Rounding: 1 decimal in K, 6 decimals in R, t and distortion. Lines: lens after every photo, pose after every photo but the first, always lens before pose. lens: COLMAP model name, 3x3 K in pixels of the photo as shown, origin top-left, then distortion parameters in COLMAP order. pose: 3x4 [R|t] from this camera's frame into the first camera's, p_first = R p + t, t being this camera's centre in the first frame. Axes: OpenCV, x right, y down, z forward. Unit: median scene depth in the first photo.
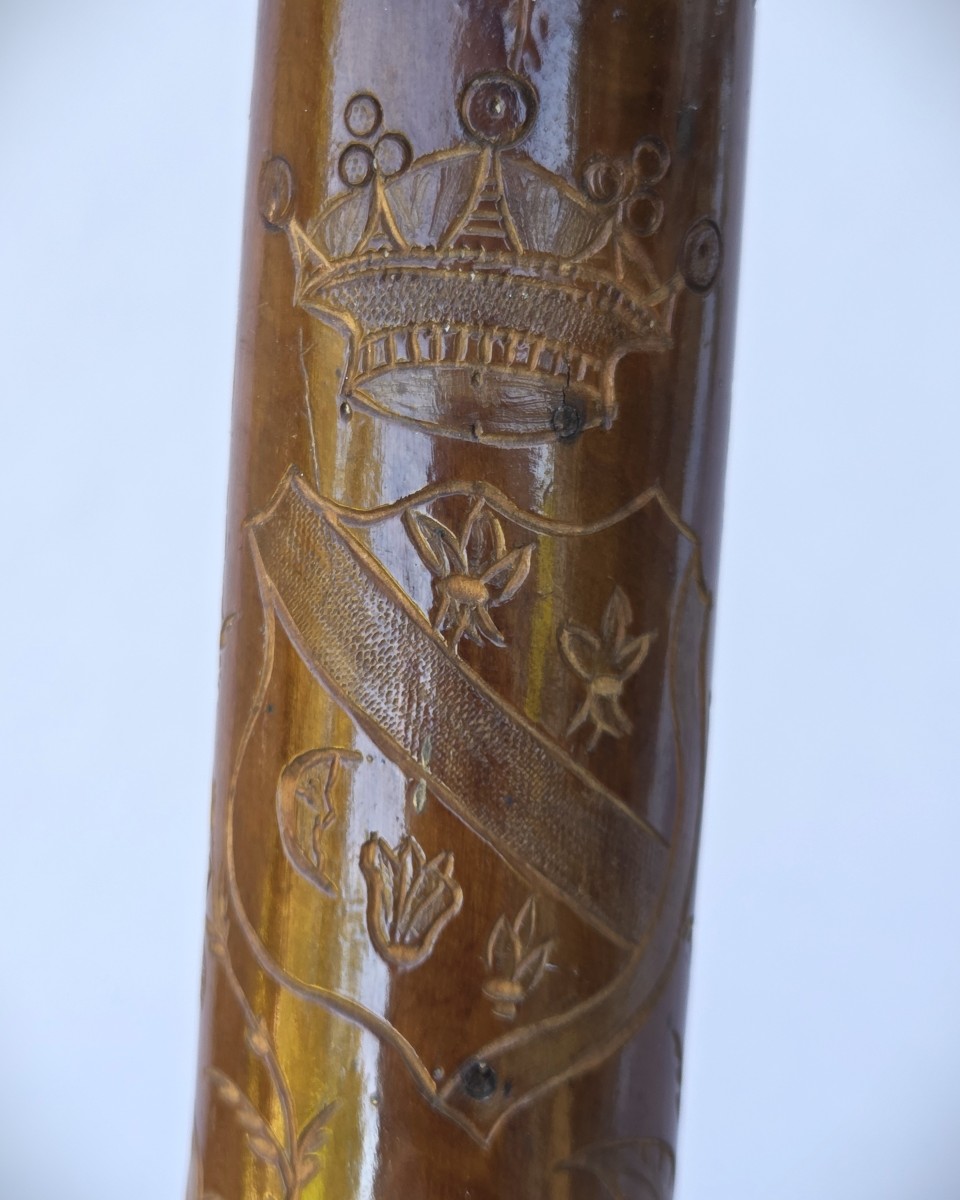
lens RADIAL K [[2575.7, 0, 478.3], [0, 2575.7, 598.1], [0, 0, 1]] dist [0.047681, 0.000000]
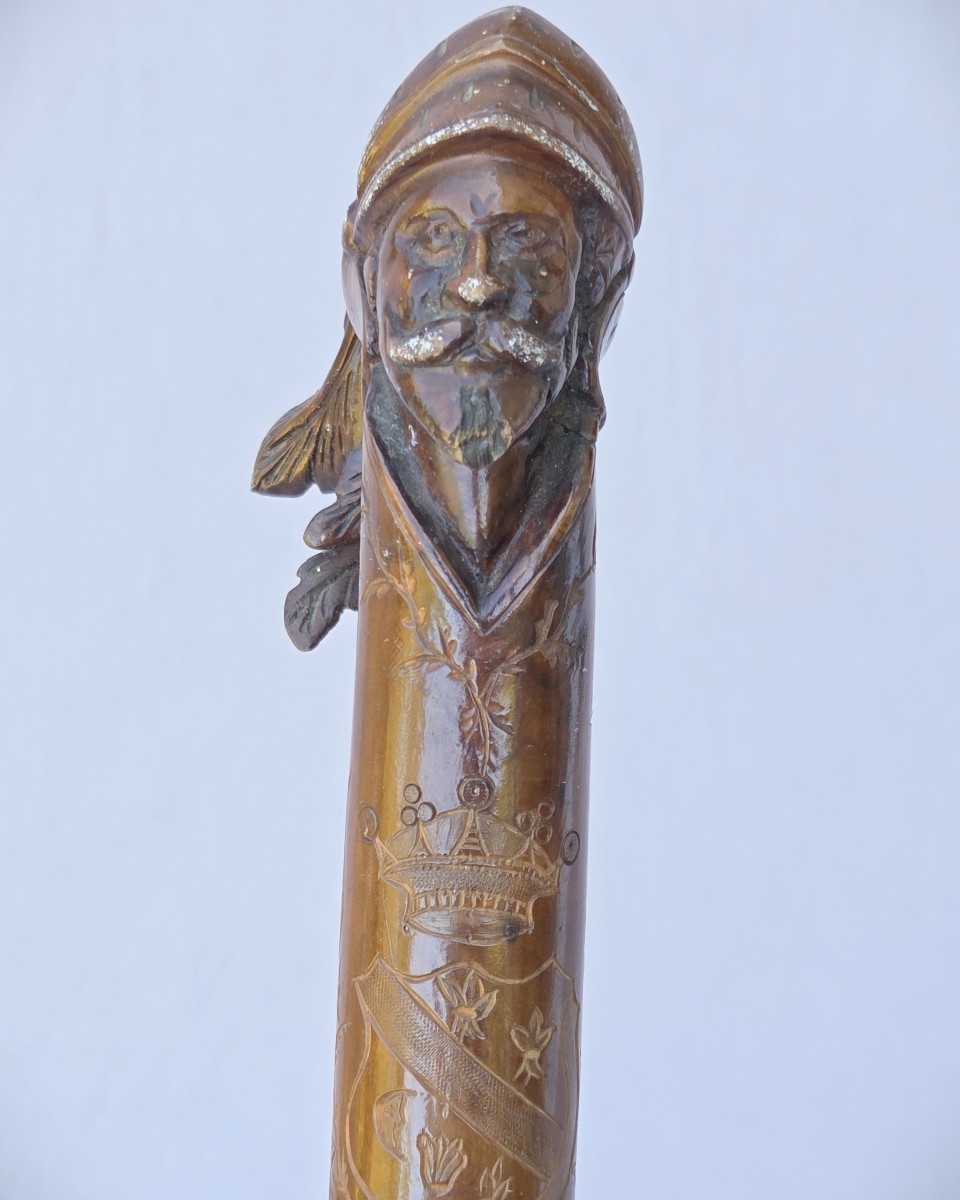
lens RADIAL K [[2575.7, 0, 482.8], [0, 2575.7, 600.9], [0, 0, 1]] dist [0.047681, 0.000000]
pose [[0.996425, -0.026990, 0.080054, -0.151417], [0.032724, 0.996925, -0.071195, -0.189319], [-0.077886, 0.073561, 0.994245, -1.135587]]
